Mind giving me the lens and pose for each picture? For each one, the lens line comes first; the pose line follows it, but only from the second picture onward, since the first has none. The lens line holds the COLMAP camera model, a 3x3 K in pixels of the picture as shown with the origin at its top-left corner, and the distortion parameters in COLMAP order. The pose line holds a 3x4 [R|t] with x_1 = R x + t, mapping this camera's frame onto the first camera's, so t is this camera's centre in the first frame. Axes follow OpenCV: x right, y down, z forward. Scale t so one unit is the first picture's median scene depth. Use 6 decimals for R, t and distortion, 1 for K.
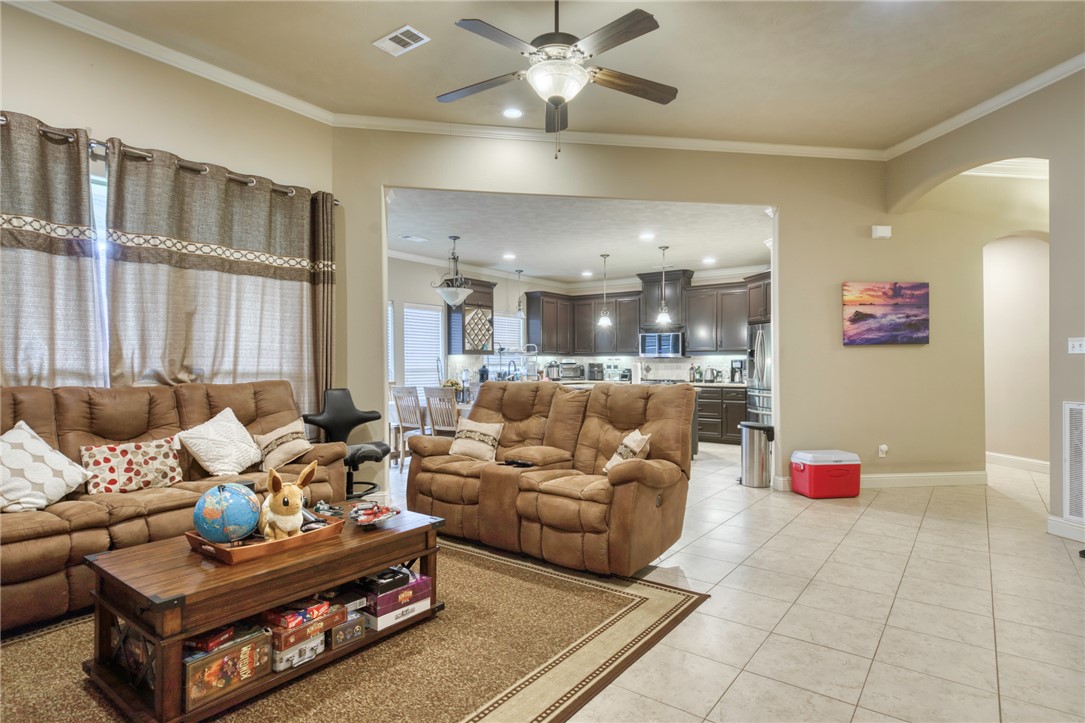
lens RADIAL K [[573.5, 0, 542.5], [0, 573.5, 361.5], [0, 0, 1]] dist [0.023376, 0.000317]
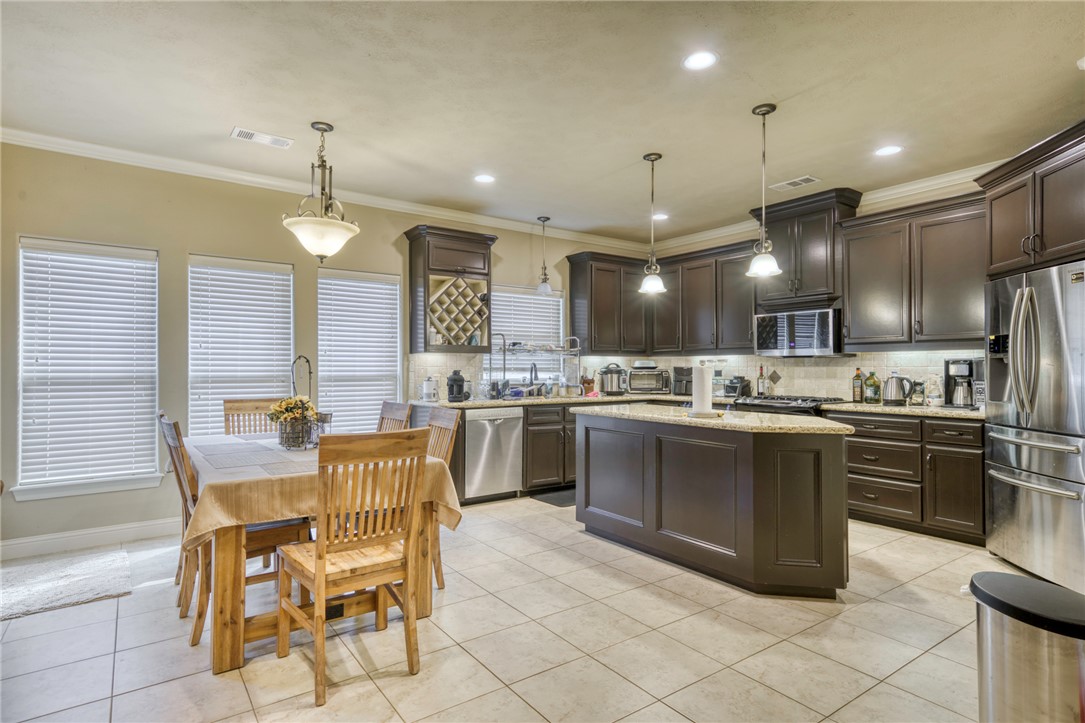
lens RADIAL K [[569.7, 0, 542.5], [0, 569.7, 361.5], [0, 0, 1]] dist [0.025407, 0.000468]
pose [[0.954202, -0.003944, -0.299137, 0.143773], [0.001231, 0.999956, -0.009258, 0.002683], [0.299160, 0.008465, 0.954165, 0.416853]]
